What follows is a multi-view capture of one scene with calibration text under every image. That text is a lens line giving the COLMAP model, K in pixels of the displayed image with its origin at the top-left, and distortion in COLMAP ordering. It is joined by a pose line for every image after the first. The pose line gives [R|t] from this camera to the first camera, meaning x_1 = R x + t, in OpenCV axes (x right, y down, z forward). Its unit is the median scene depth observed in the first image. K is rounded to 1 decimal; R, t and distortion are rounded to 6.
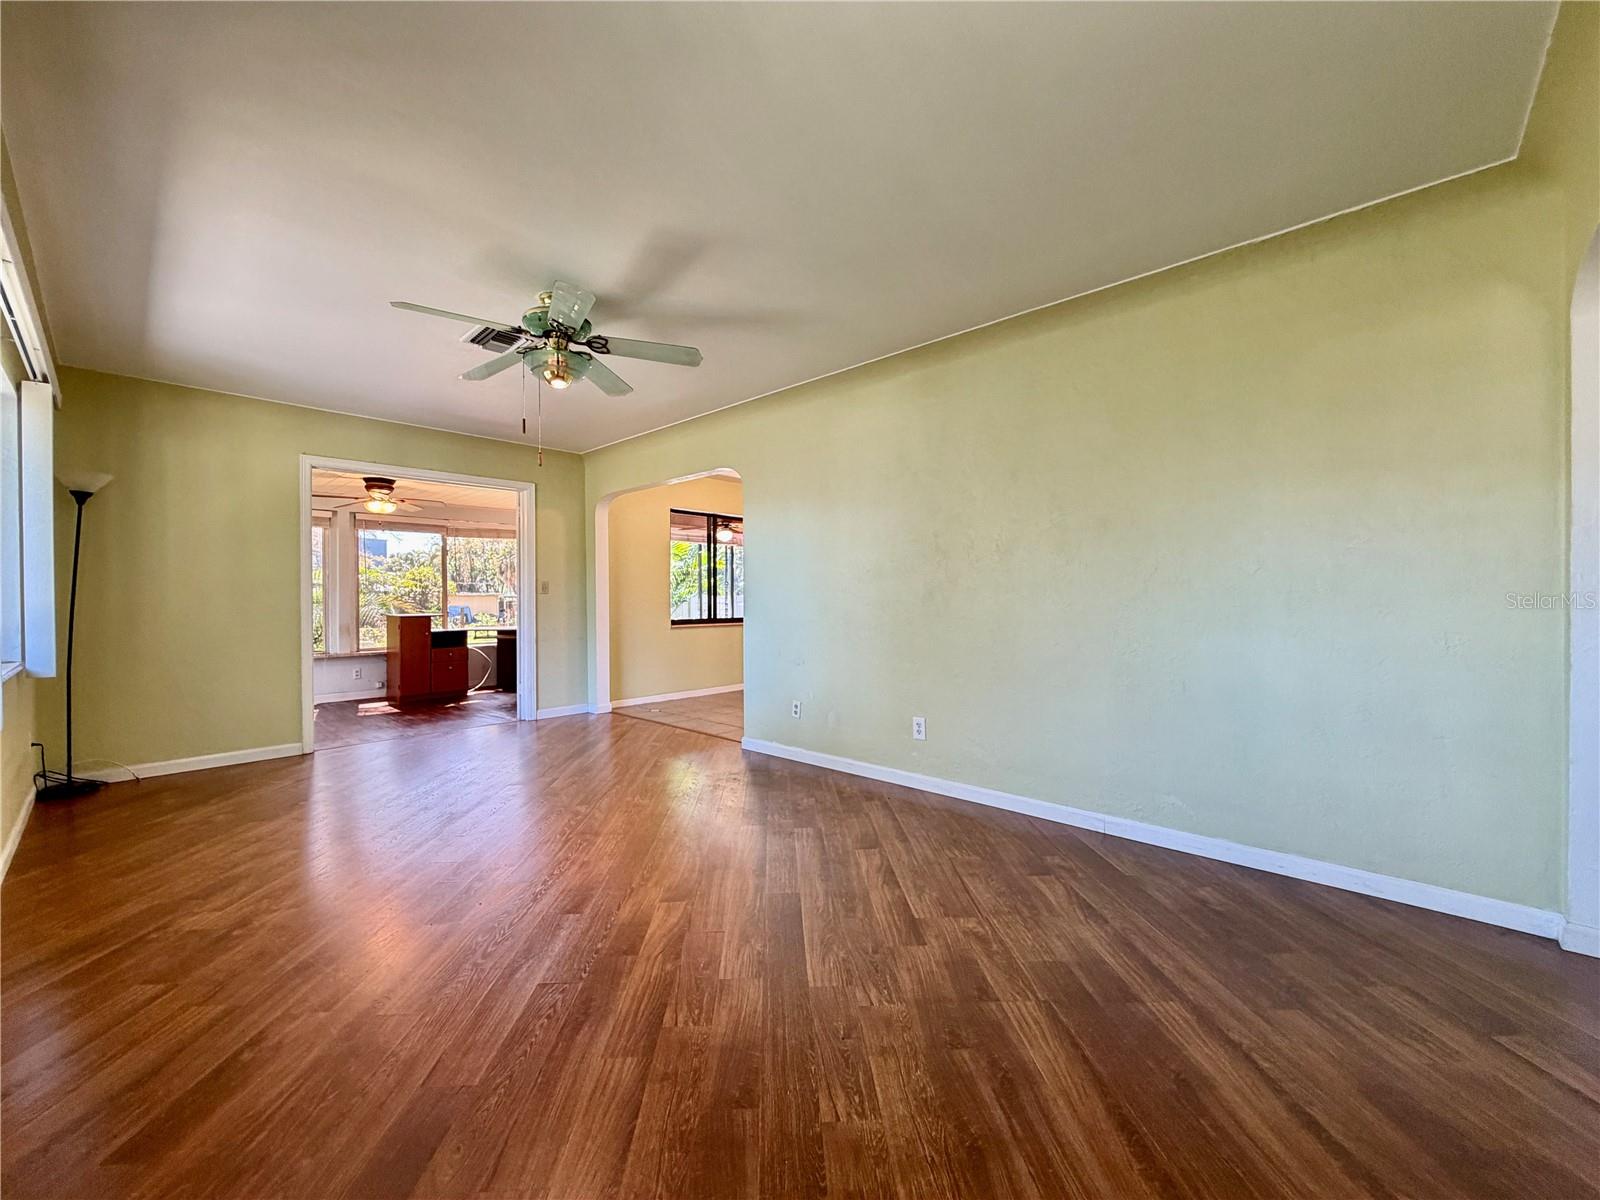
lens RADIAL K [[638.8, 0, 796.2], [0, 638.8, 600.9], [0, 0, 1]] dist [0.001945, 0.000048]
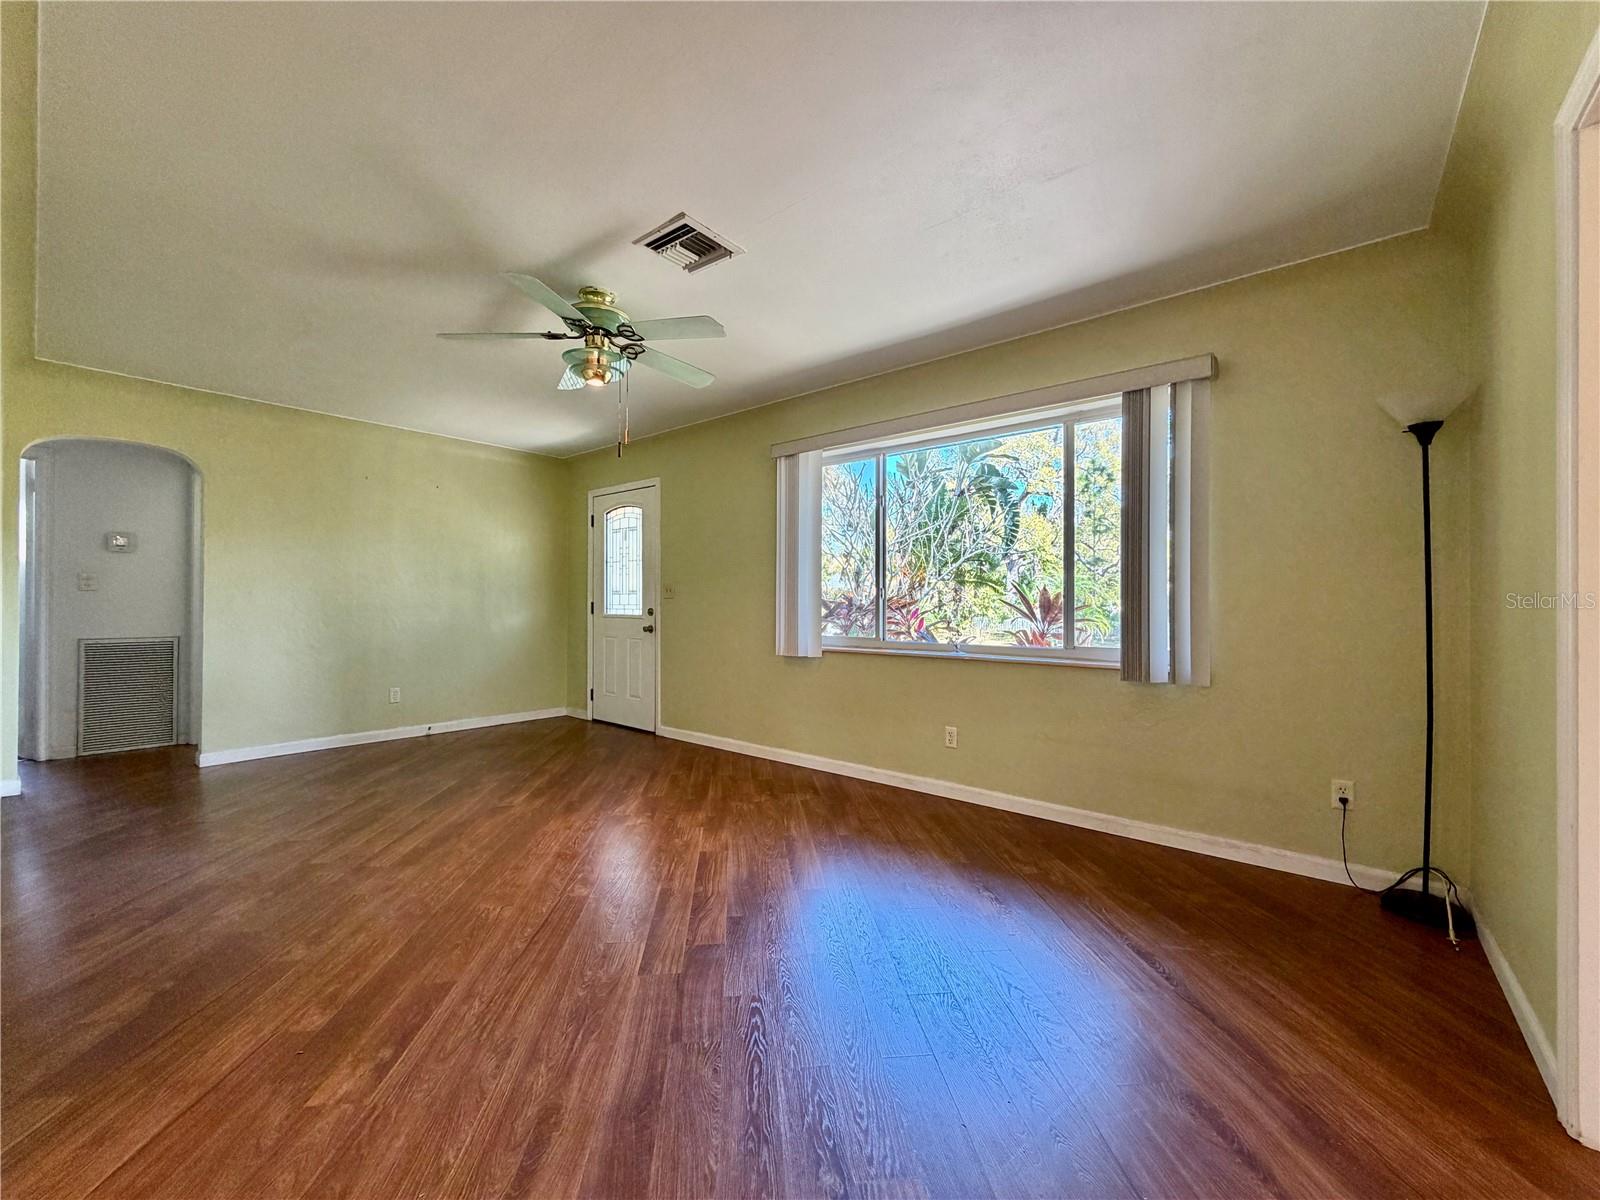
lens RADIAL K [[638.8, 0, 797.9], [0, 638.8, 604.3], [0, 0, 1]] dist [0.001945, 0.000048]
pose [[-0.998292, 0.001775, -0.058390, -0.653554], [0.001651, 0.999996, 0.002179, -0.002551], [0.058394, 0.002079, -0.998291, 2.099128]]
